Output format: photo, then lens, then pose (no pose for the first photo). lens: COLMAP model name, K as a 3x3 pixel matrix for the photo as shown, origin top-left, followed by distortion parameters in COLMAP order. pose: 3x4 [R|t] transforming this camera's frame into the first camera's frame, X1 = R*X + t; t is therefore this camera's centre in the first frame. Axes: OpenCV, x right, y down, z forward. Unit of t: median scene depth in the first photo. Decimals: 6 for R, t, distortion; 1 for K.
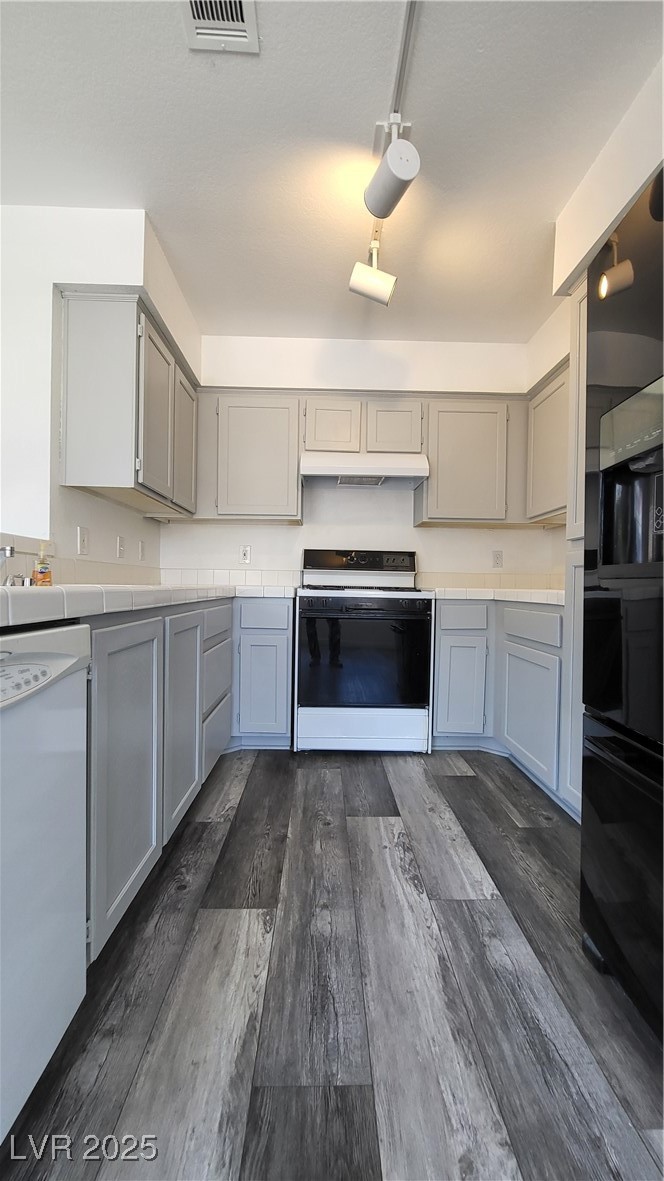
lens RADIAL K [[466.6, 0, 335.1], [0, 466.6, 589.2], [0, 0, 1]] dist [-0.004279, -0.000249]
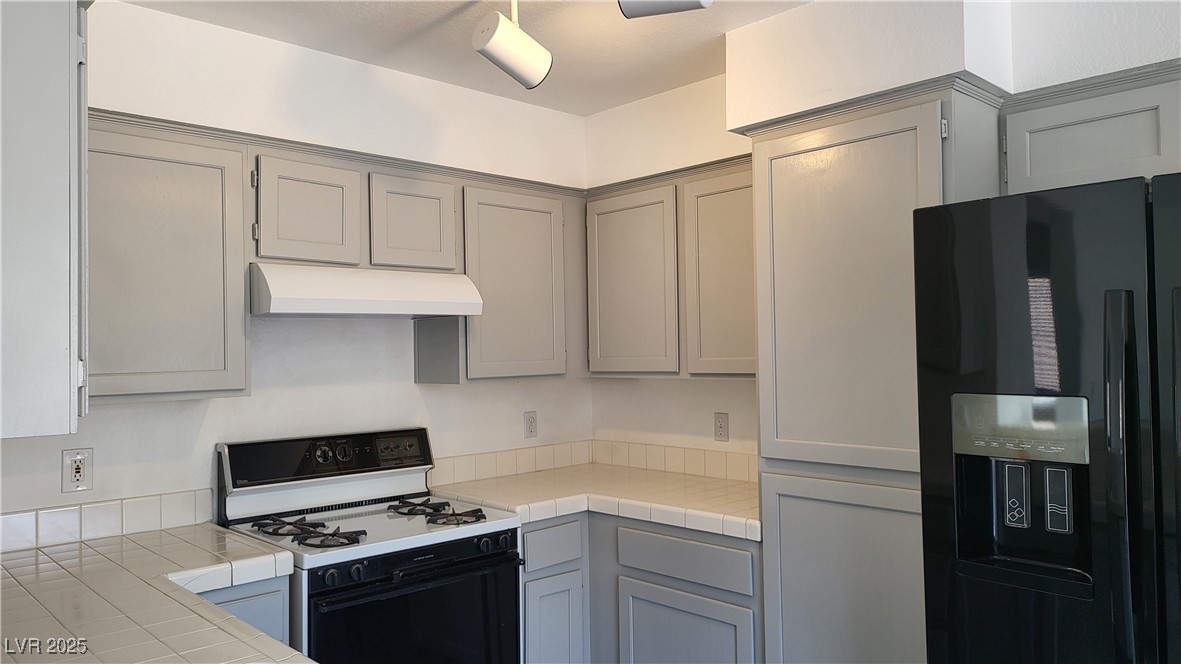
lens RADIAL K [[828.7, 0, 590.5], [0, 828.7, 332.0], [0, 0, 1]] dist [0.004814, 0.001072]
pose [[0.742198, -0.016648, 0.669974, -0.542708], [0.038695, 0.999088, -0.018040, -0.259292], [-0.669062, 0.039314, 0.742166, 0.148591]]
